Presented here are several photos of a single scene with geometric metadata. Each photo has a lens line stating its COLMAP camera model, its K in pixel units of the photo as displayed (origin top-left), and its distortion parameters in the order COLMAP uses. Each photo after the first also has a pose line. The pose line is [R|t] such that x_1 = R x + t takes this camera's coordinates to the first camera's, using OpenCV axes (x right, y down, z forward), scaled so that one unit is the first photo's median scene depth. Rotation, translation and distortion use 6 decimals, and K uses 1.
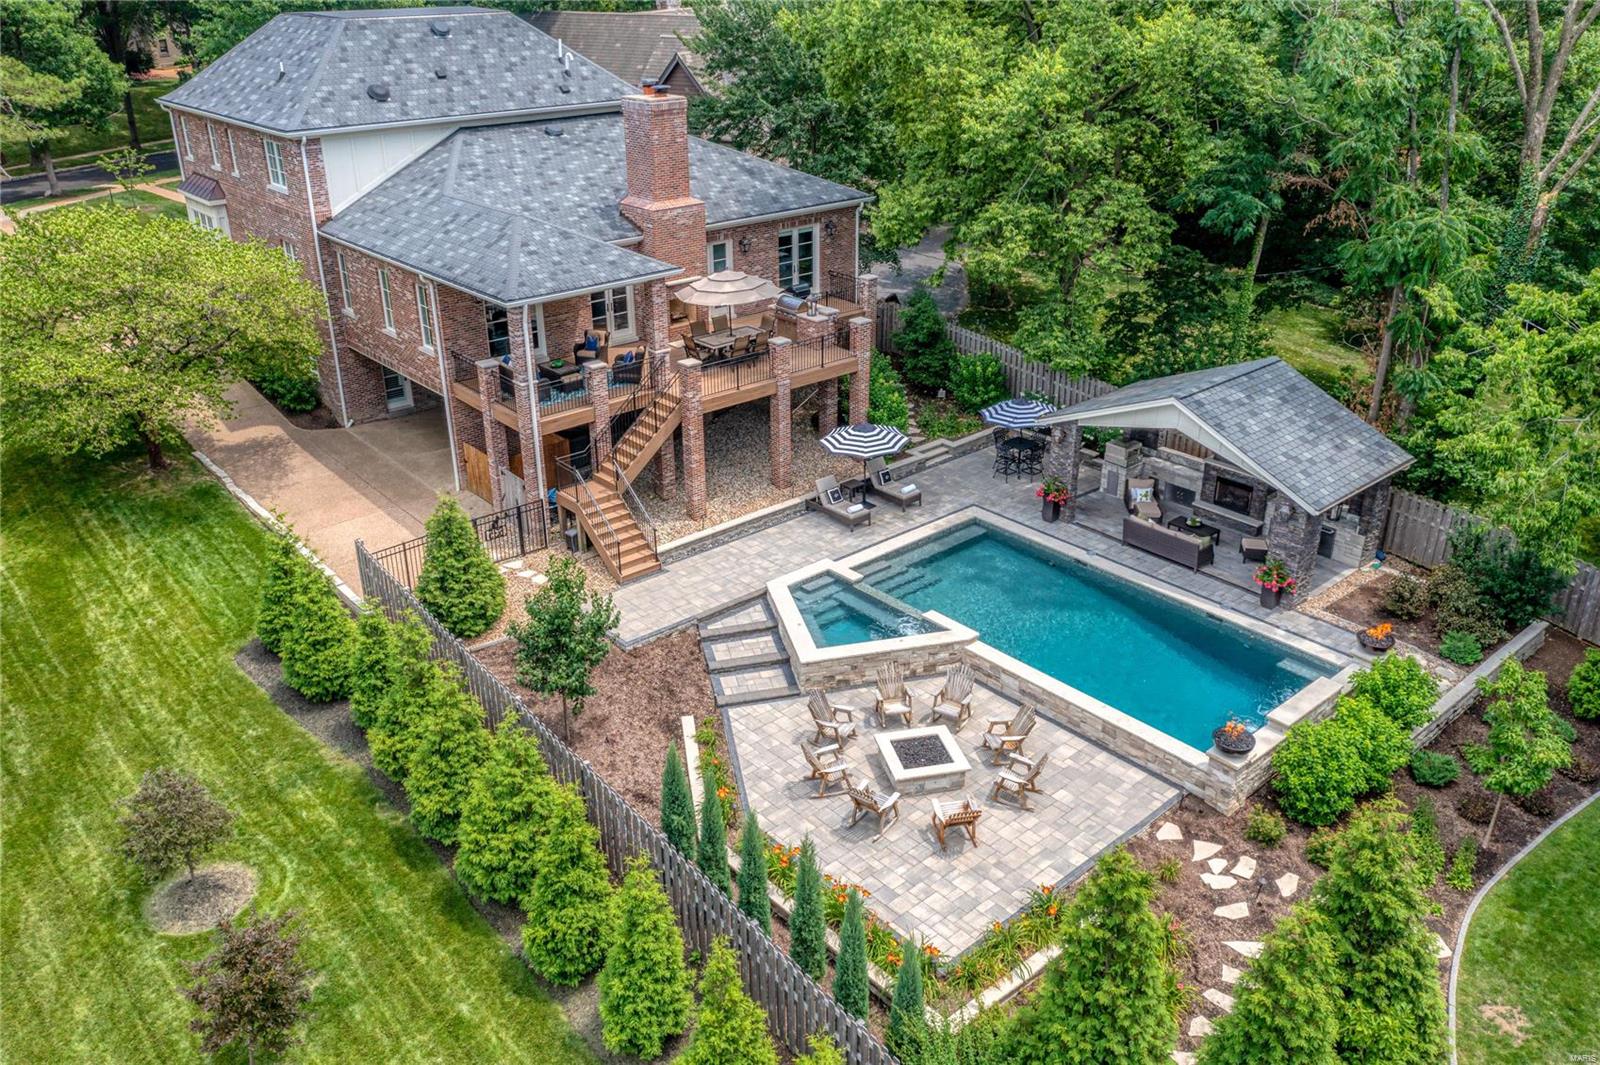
lens RADIAL K [[1252.6, 0, 798.4], [0, 1252.6, 533.1], [0, 0, 1]] dist [-0.016732, 0.003375]
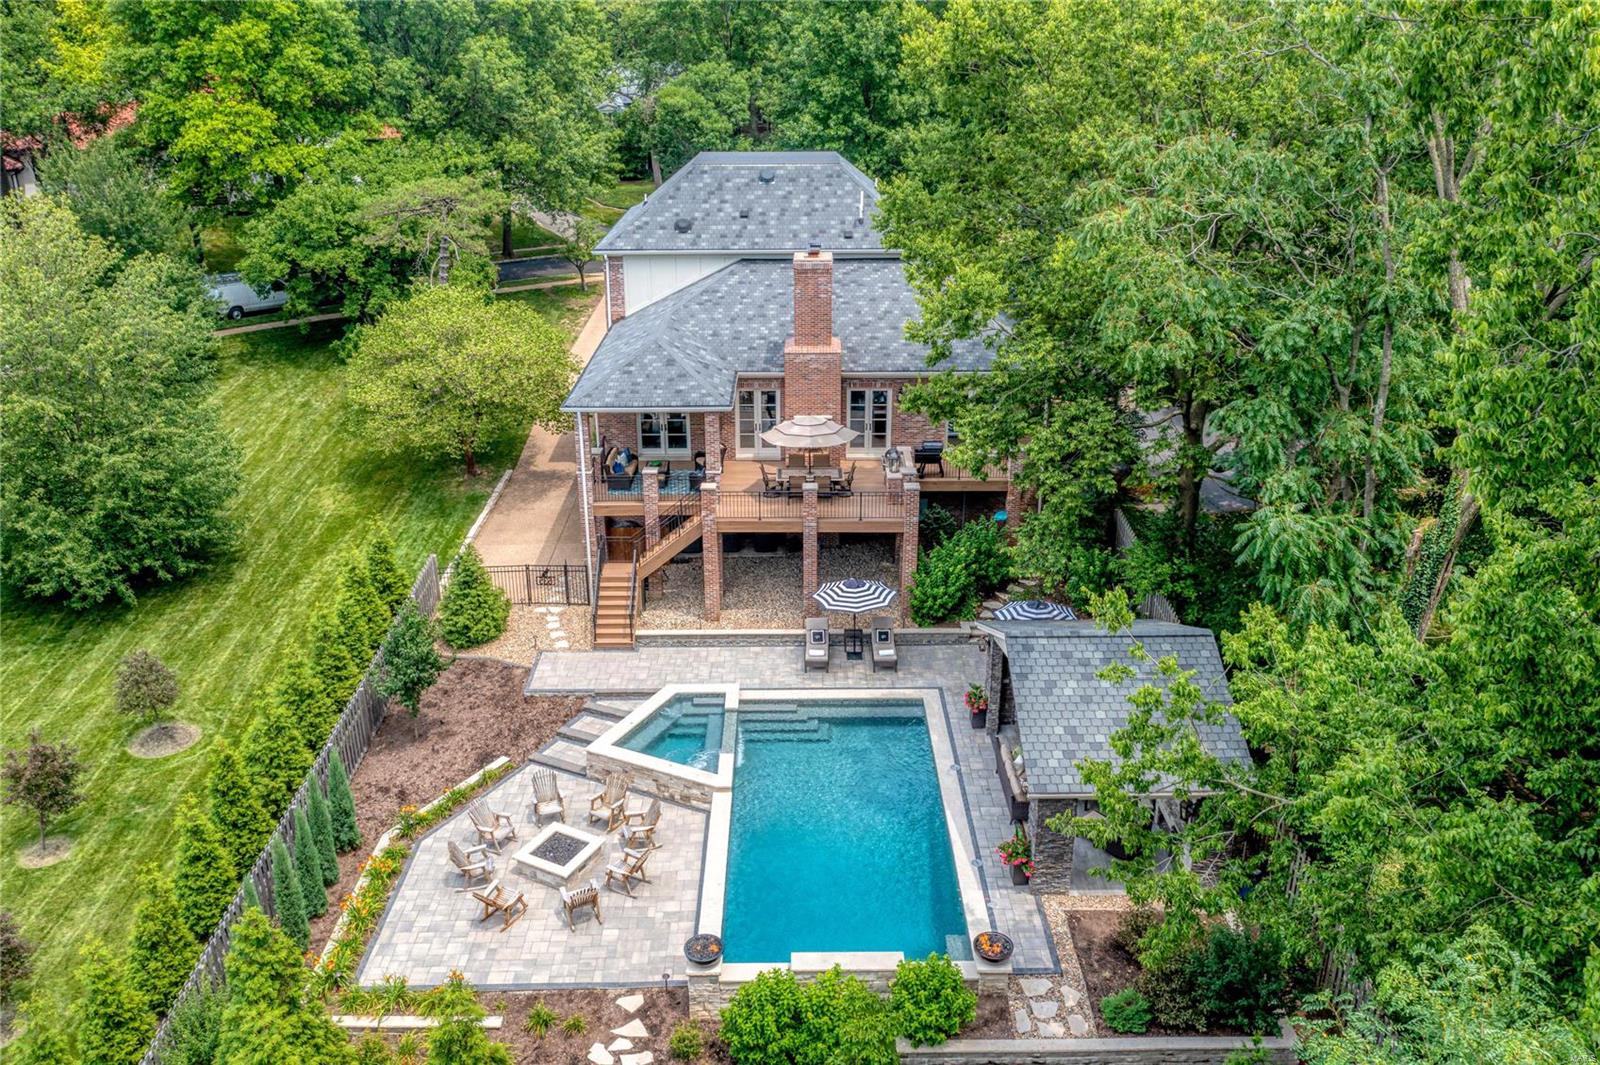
lens RADIAL K [[1252.6, 0, 797.4], [0, 1252.6, 535.7], [0, 0, 1]] dist [-0.016732, 0.003375]
pose [[0.755972, 0.247374, -0.606063, 0.743785], [-0.278288, 0.959466, 0.044498, -0.179705], [0.592505, 0.135021, 0.794171, 0.142603]]
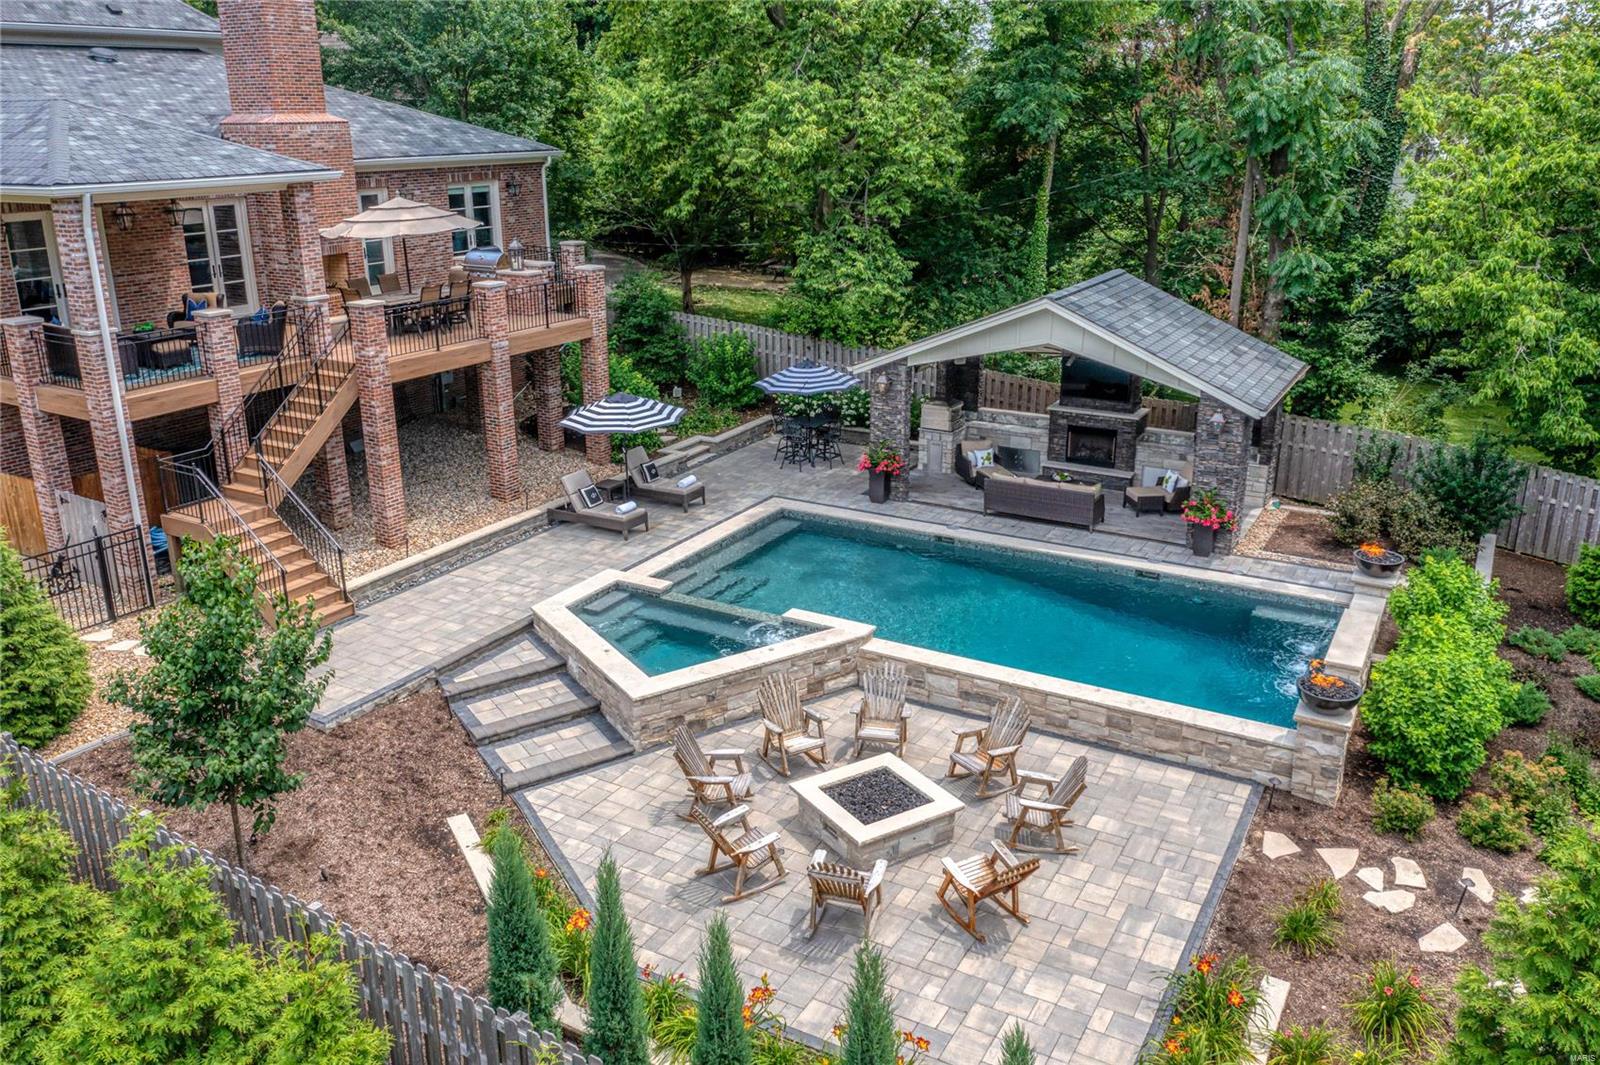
lens RADIAL K [[1252.6, 0, 796.8], [0, 1252.6, 529.4], [0, 0, 1]] dist [-0.016732, 0.003375]
pose [[0.944574, -0.100795, 0.312443, -0.096936], [0.136739, 0.986012, -0.095299, 0.082592], [-0.298467, 0.132740, 0.945144, 0.344755]]
